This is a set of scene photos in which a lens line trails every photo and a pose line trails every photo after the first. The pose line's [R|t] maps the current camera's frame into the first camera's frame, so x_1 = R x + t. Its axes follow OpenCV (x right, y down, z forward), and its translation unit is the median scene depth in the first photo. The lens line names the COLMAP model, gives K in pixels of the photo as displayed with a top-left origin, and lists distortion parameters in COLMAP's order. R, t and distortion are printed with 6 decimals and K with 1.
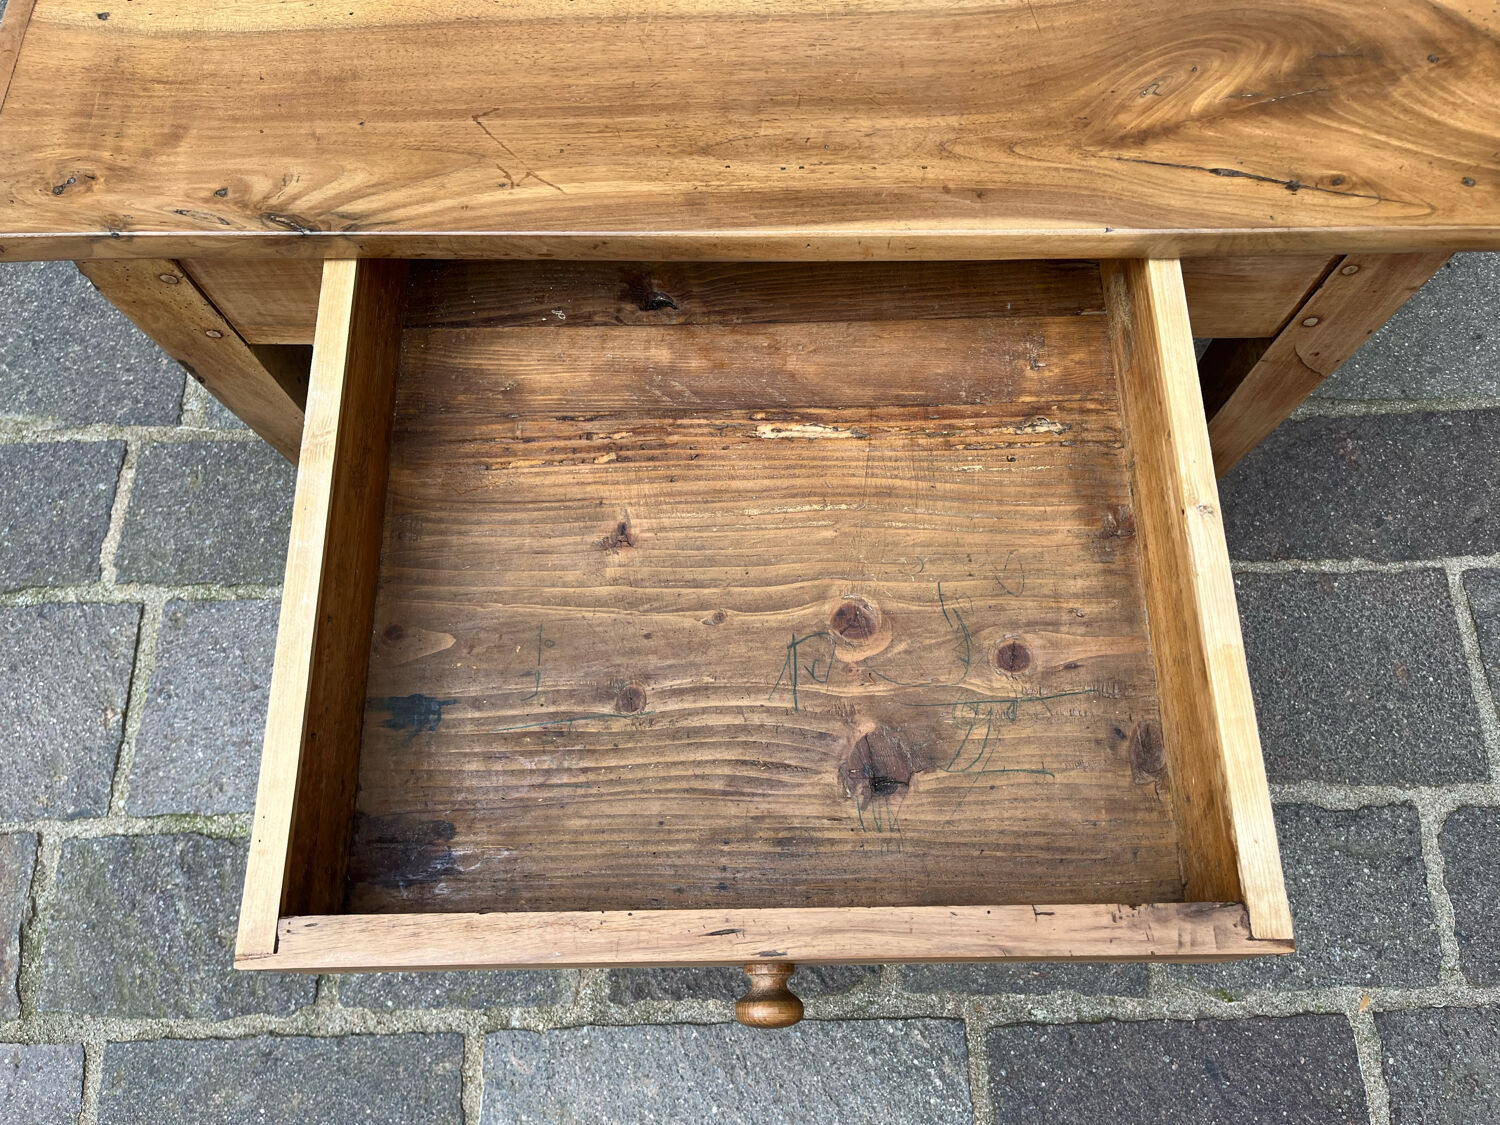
lens RADIAL K [[1141.9, 0, 762.5], [0, 1141.9, 553.1], [0, 0, 1]] dist [0.066411, -0.094525]
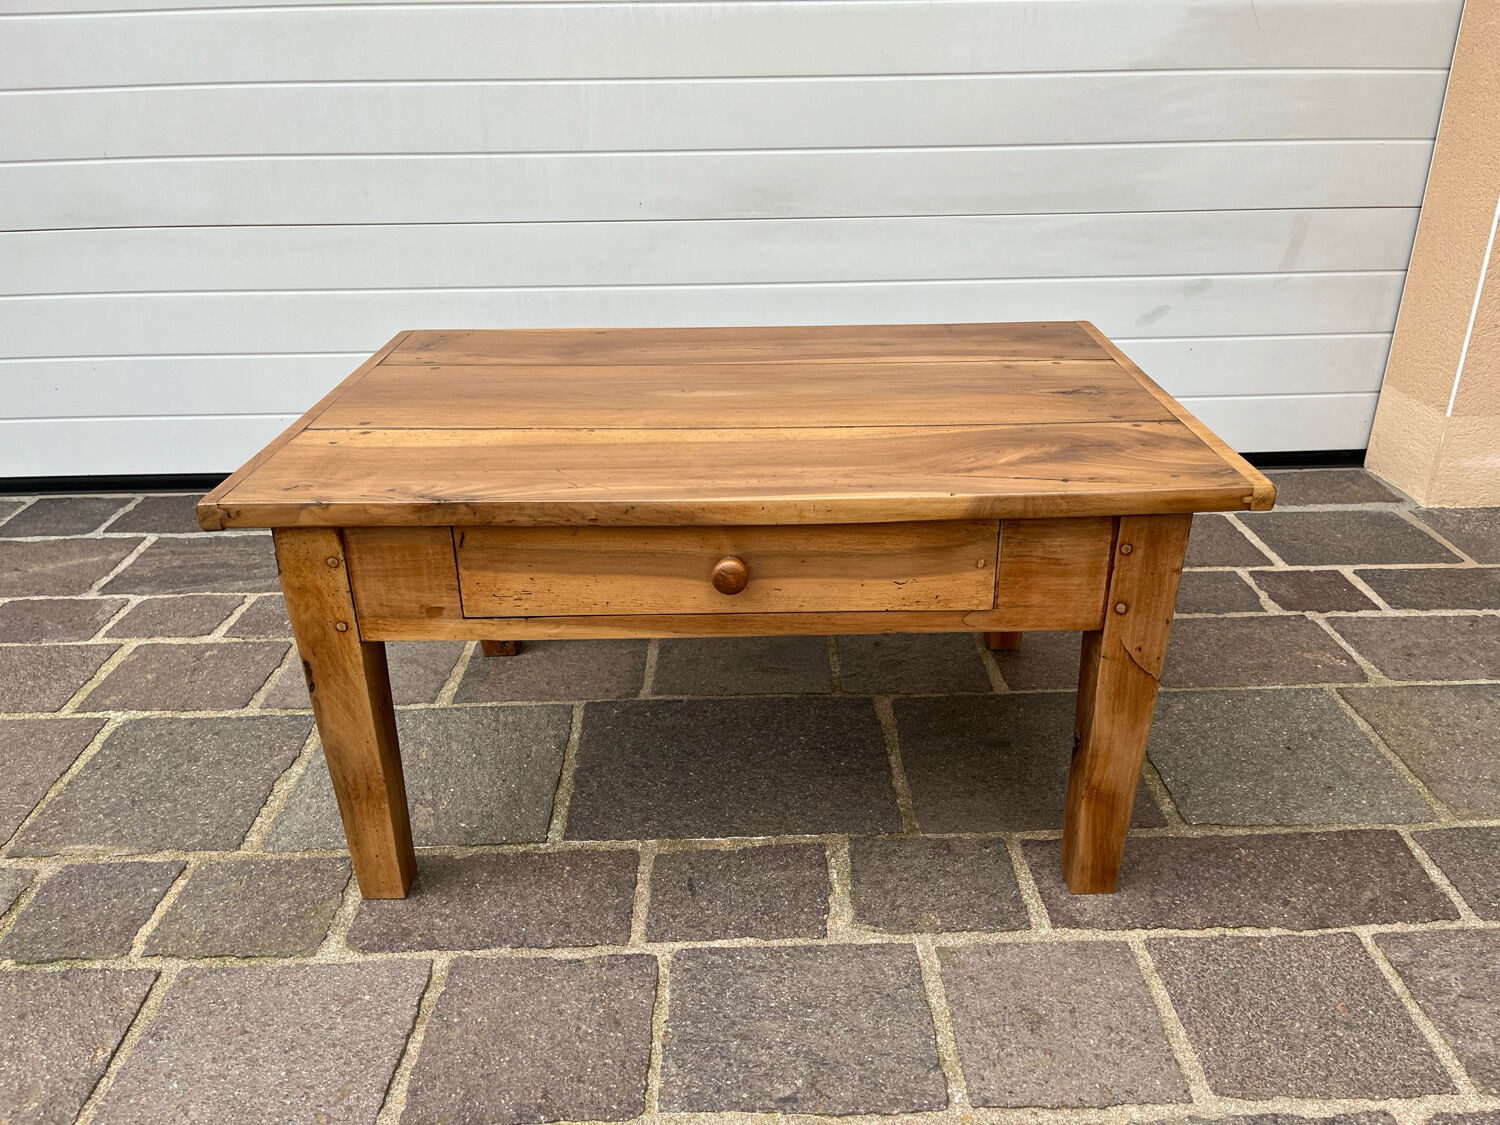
lens RADIAL K [[1141.9, 0, 761.5], [0, 1141.9, 573.7], [0, 0, 1]] dist [0.066411, -0.094525]
pose [[0.999992, -0.001066, 0.003829, 0.020151], [0.003433, 0.717282, -0.696775, 0.555964], [-0.002004, 0.696782, 0.717280, -0.031646]]
